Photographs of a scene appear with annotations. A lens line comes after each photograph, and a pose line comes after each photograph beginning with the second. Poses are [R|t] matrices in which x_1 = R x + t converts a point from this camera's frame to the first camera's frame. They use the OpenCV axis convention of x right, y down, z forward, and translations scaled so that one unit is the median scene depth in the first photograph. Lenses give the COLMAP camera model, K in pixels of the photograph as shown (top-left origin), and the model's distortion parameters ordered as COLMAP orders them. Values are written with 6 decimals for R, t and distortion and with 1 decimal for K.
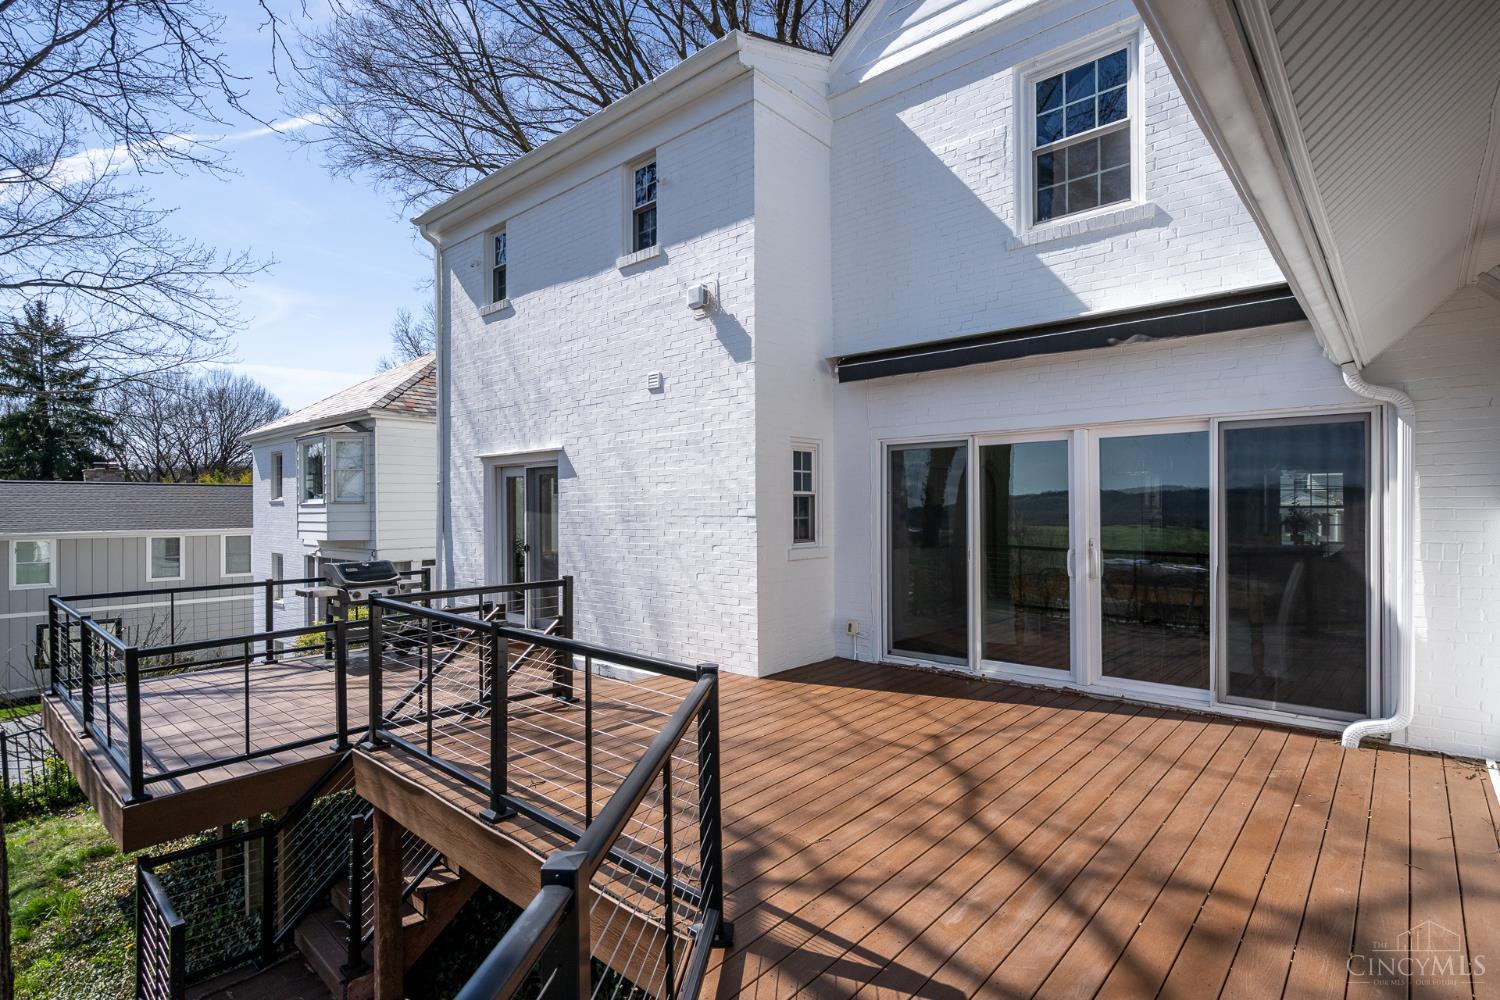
lens RADIAL K [[742.4, 0, 777.5], [0, 742.4, 500.6], [0, 0, 1]] dist [0.002337, 0.000238]
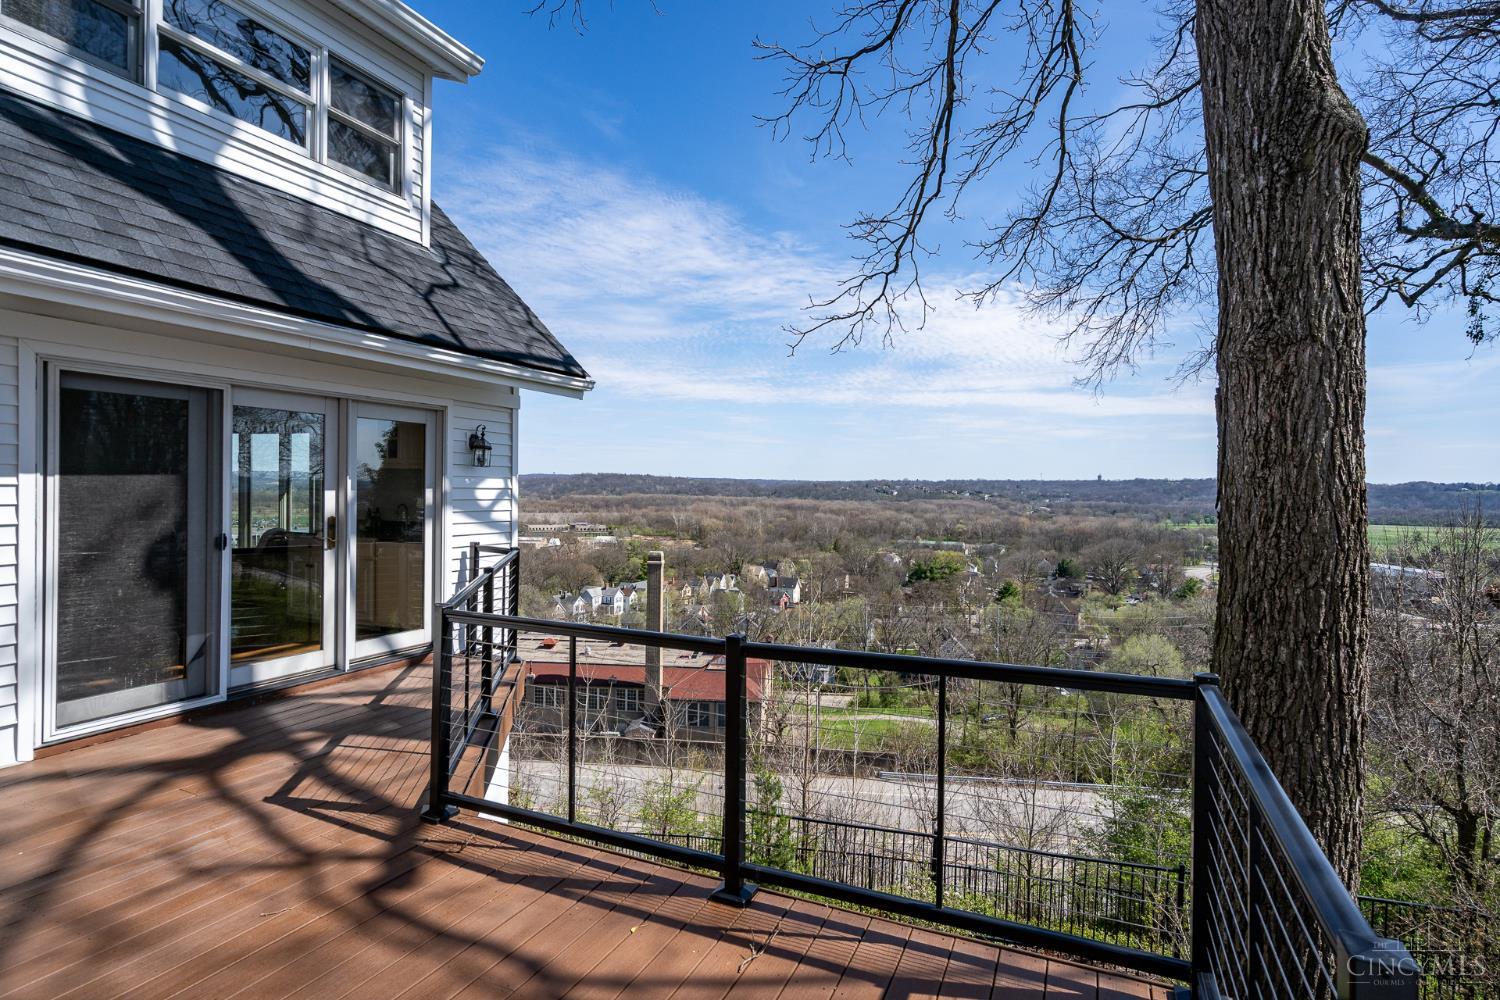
lens RADIAL K [[752.6, 0, 759.1], [0, 752.6, 493.5], [0, 0, 1]] dist [0.000681, 0.000379]
pose [[-0.957131, -0.009196, -0.289510, -0.142133], [-0.010486, 0.999941, 0.002905, 0.010844], [0.289466, 0.005816, -0.957171, 1.469567]]
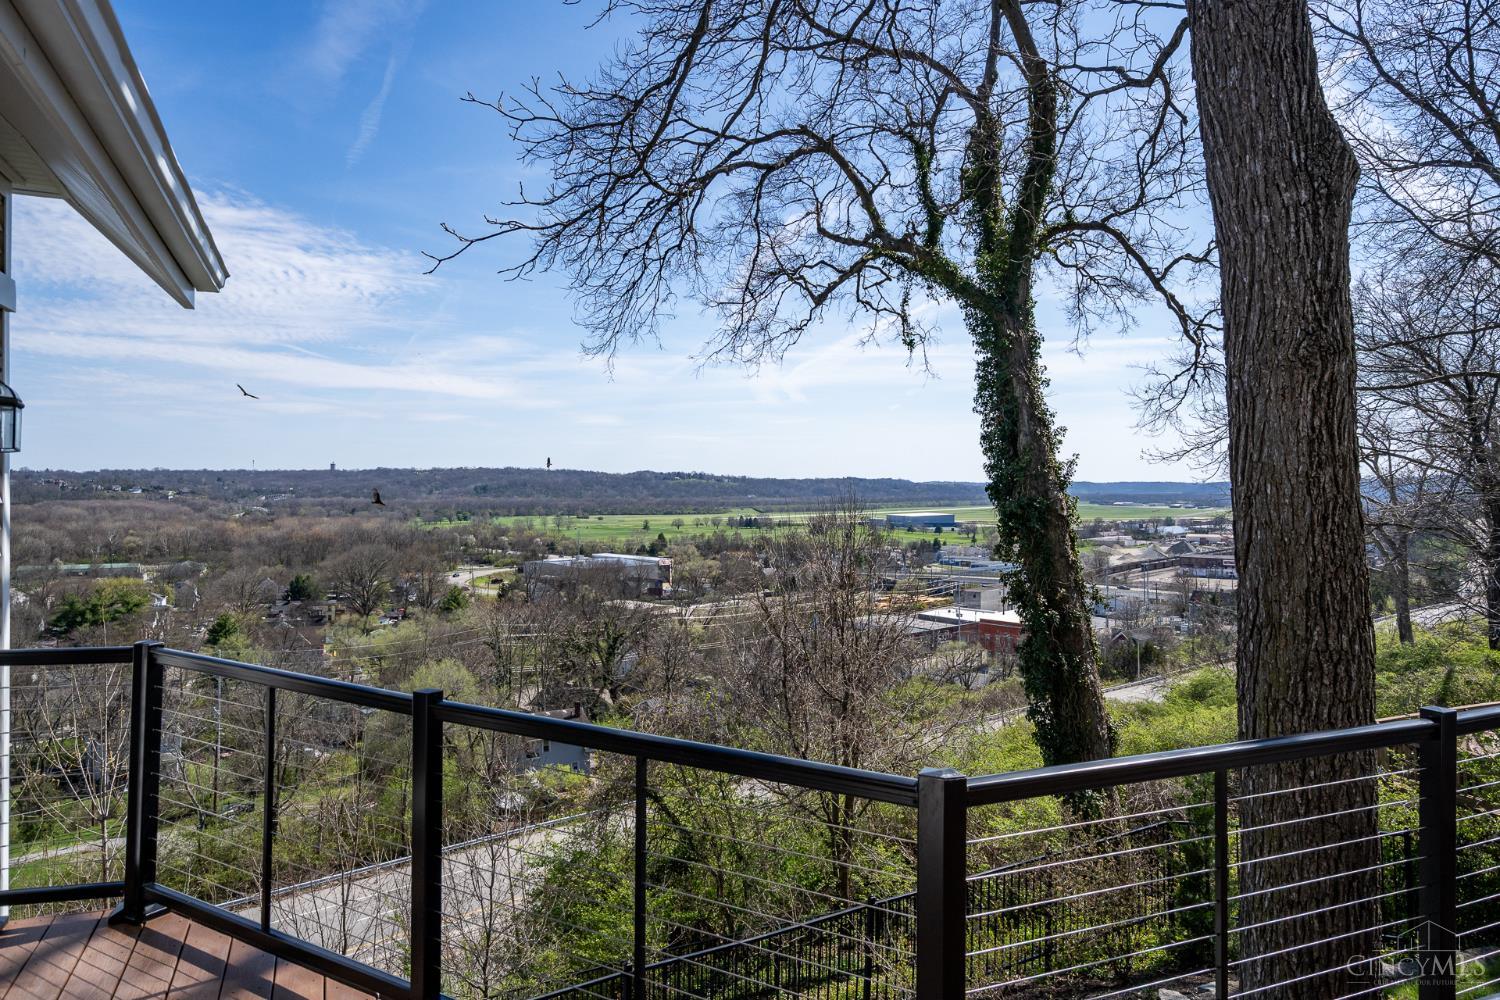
lens RADIAL K [[983.3, 0, 757.0], [0, 983.3, 487.4], [0, 0, 1]] dist [-0.000379, 0.001835]
pose [[-0.432412, 0.002817, -0.901672, 0.403993], [0.005211, 0.999986, 0.000626, -0.002827], [0.901661, -0.004428, -0.432421, 0.736543]]
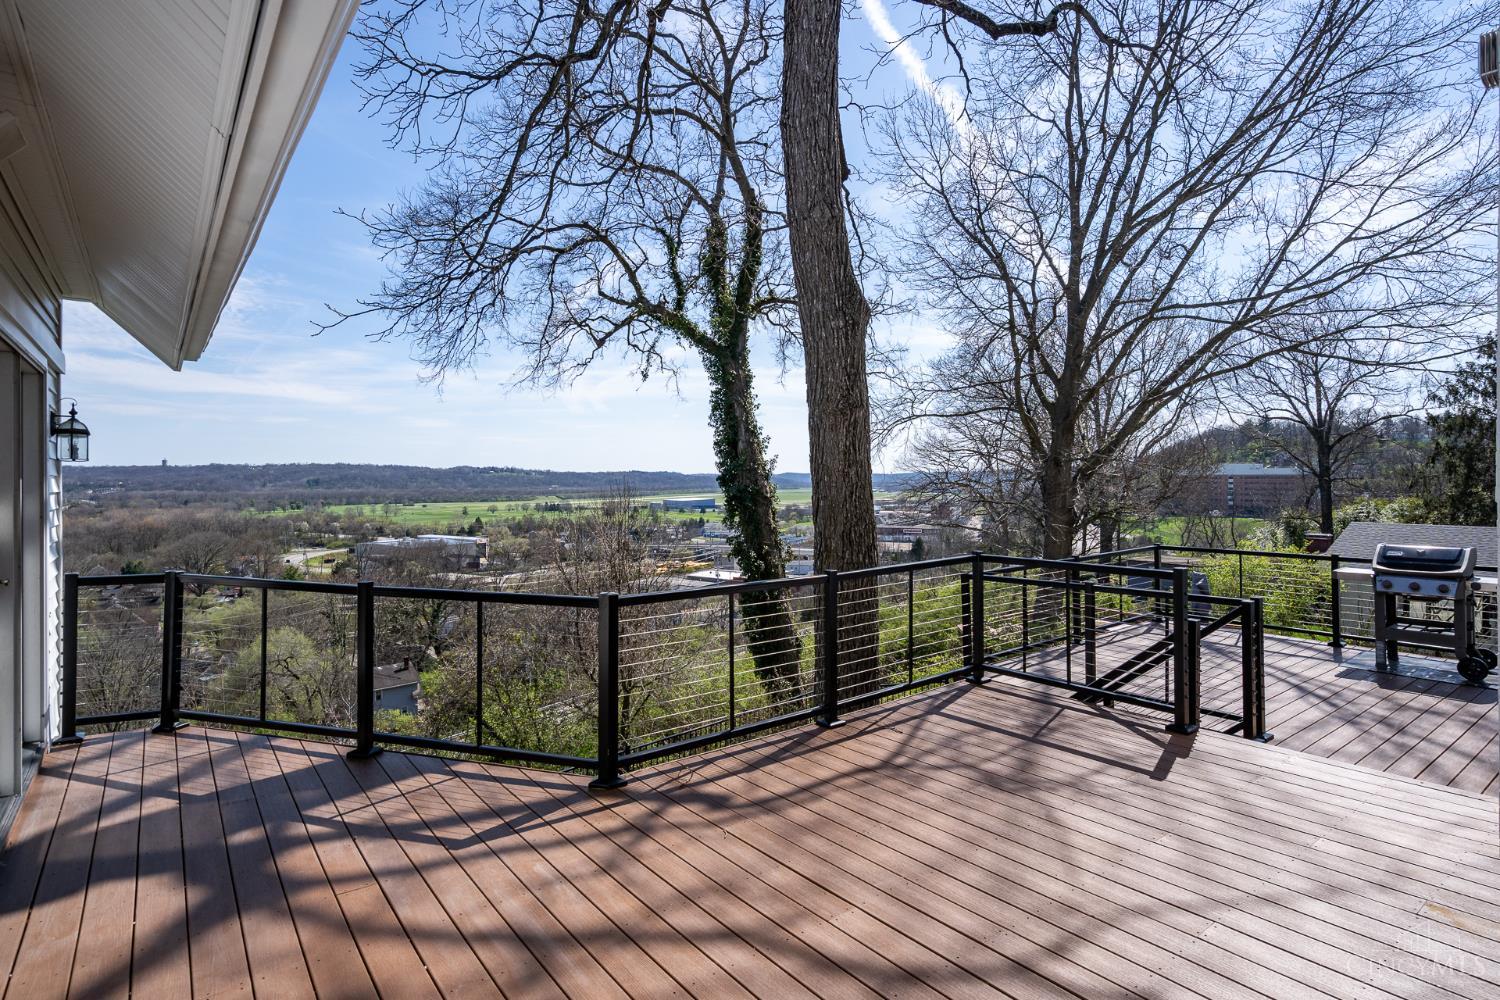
lens RADIAL K [[766.1, 0, 750.4], [0, 766.1, 478.5], [0, 0, 1]] dist [0.003059, 0.000540]
pose [[-0.201405, 0.004726, -0.979497, 0.796600], [0.010837, 0.999938, 0.002596, -0.003239], [0.979448, -0.010092, -0.201444, 0.961574]]
